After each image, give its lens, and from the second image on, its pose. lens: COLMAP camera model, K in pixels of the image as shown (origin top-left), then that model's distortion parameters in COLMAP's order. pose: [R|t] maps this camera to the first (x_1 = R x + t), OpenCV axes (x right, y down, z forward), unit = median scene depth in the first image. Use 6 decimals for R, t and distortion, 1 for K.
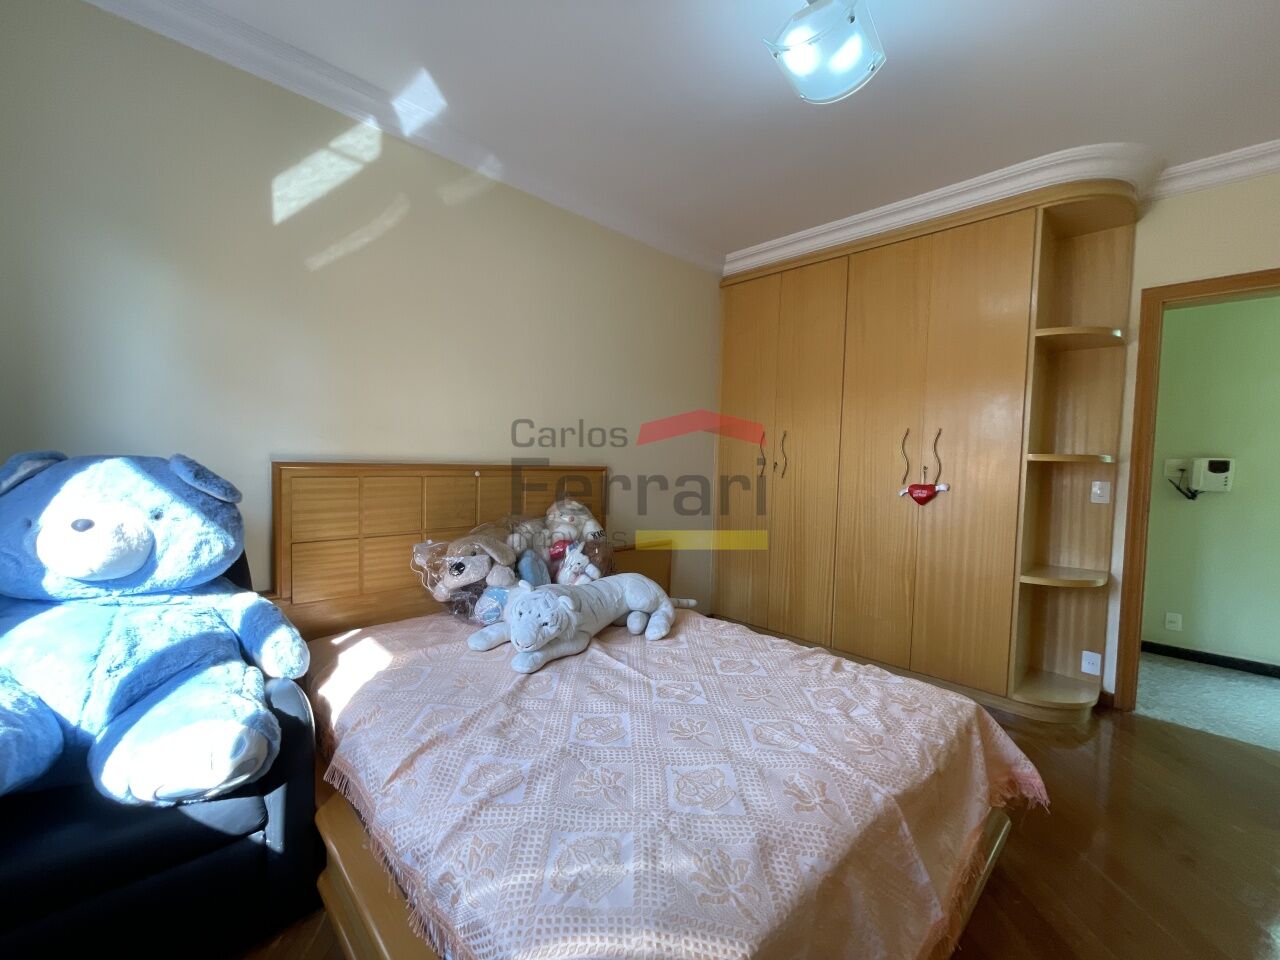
lens RADIAL K [[512.0, 0, 646.3], [0, 512.0, 476.6], [0, 0, 1]] dist [0.000172, 0.000109]
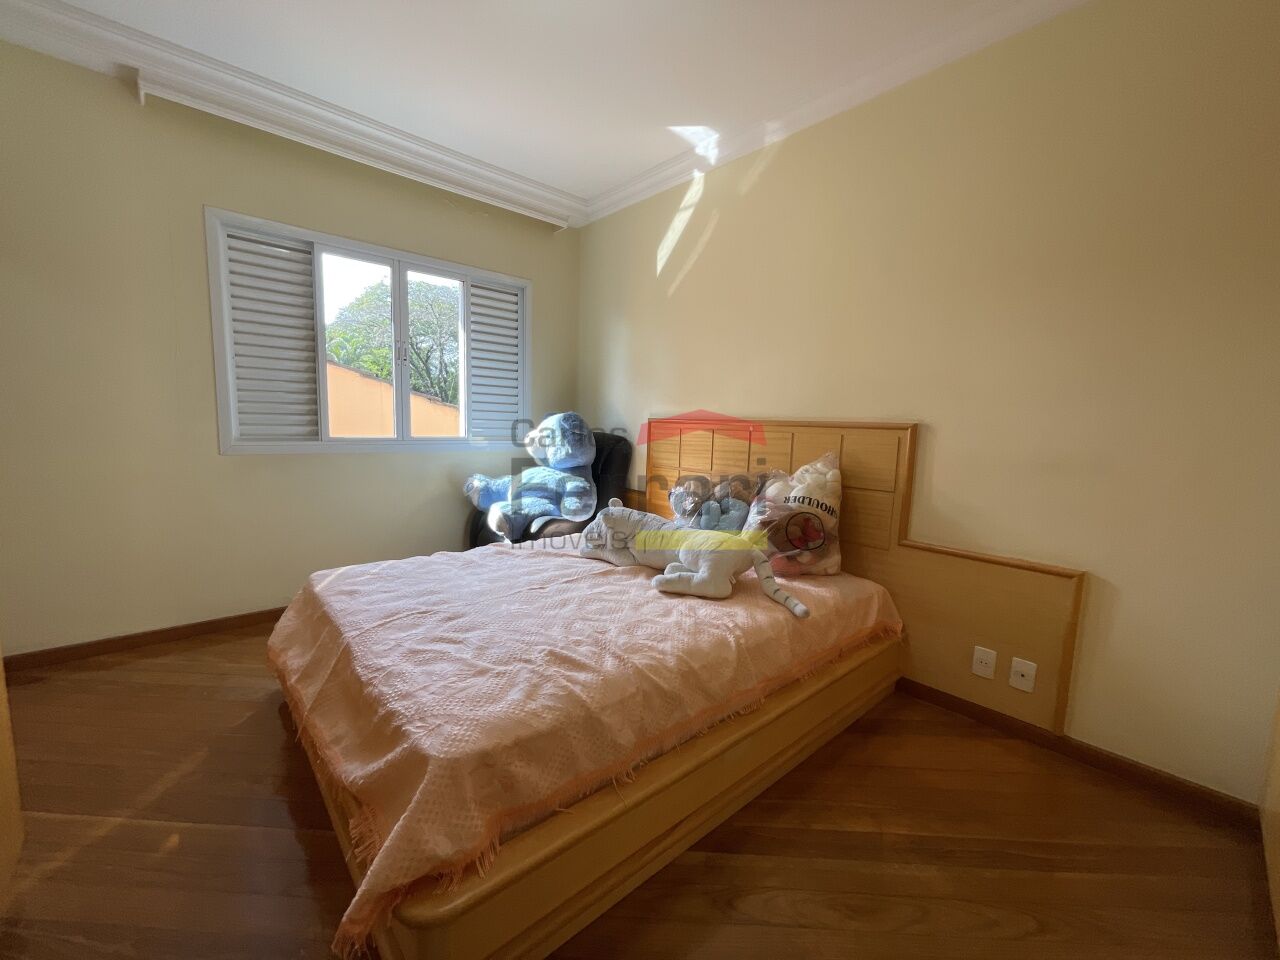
lens RADIAL K [[524.1, 0, 622.7], [0, 524.1, 471.4], [0, 0, 1]] dist [0.000695, -0.000024]
pose [[-0.064394, 0.049108, -0.996716, 1.003447], [-0.080583, 0.995271, 0.054243, 0.059420], [0.994666, 0.083811, -0.060132, 1.019768]]
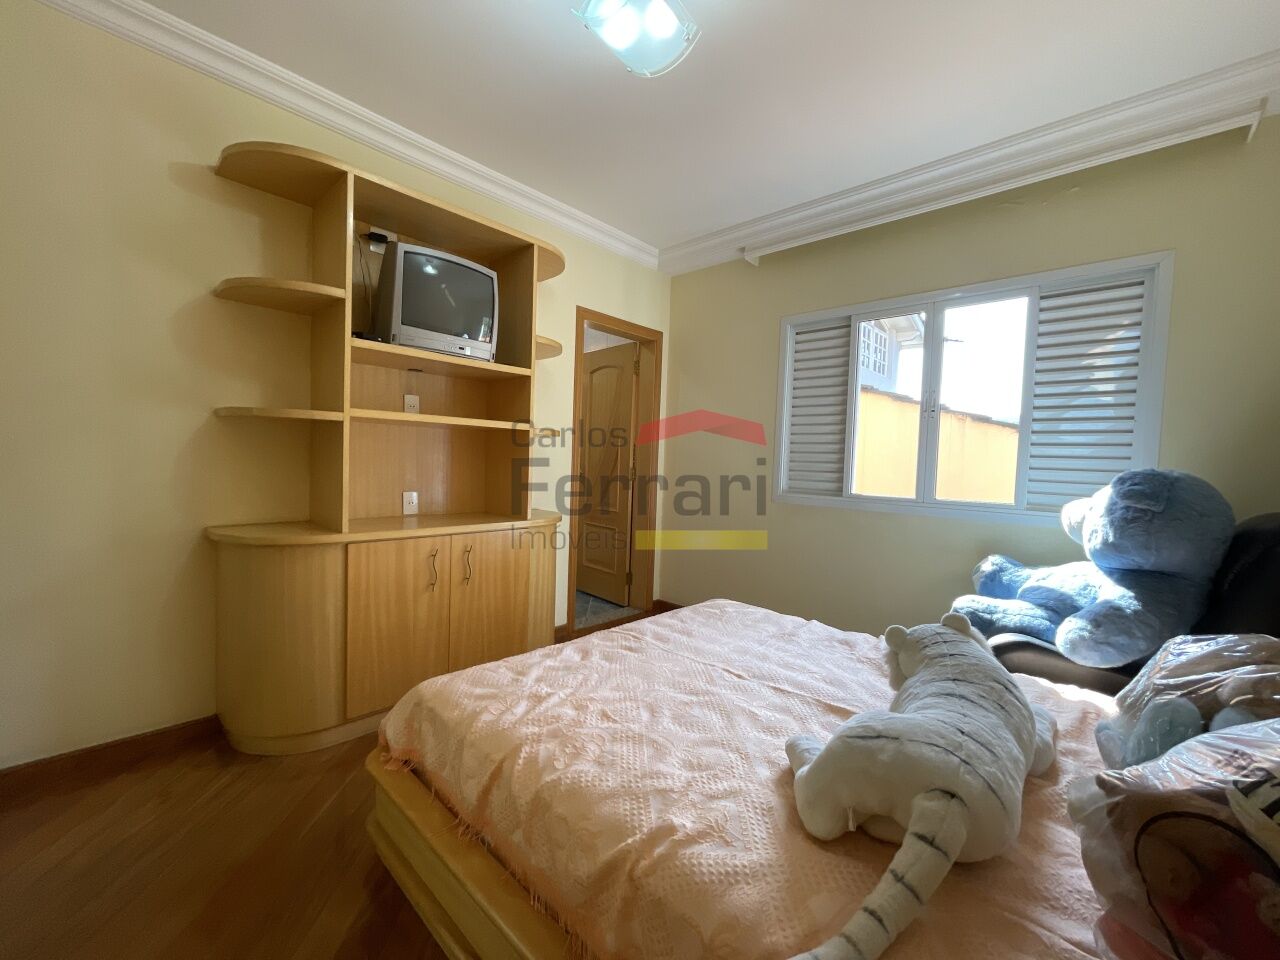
lens RADIAL K [[512.0, 0, 646.3], [0, 512.0, 476.6], [0, 0, 1]] dist [0.000172, 0.000109]
pose [[-0.995585, -0.077624, -0.052768, 0.254896], [-0.081673, 0.993484, 0.079493, -0.011298], [0.046253, 0.083451, -0.995438, 1.573456]]
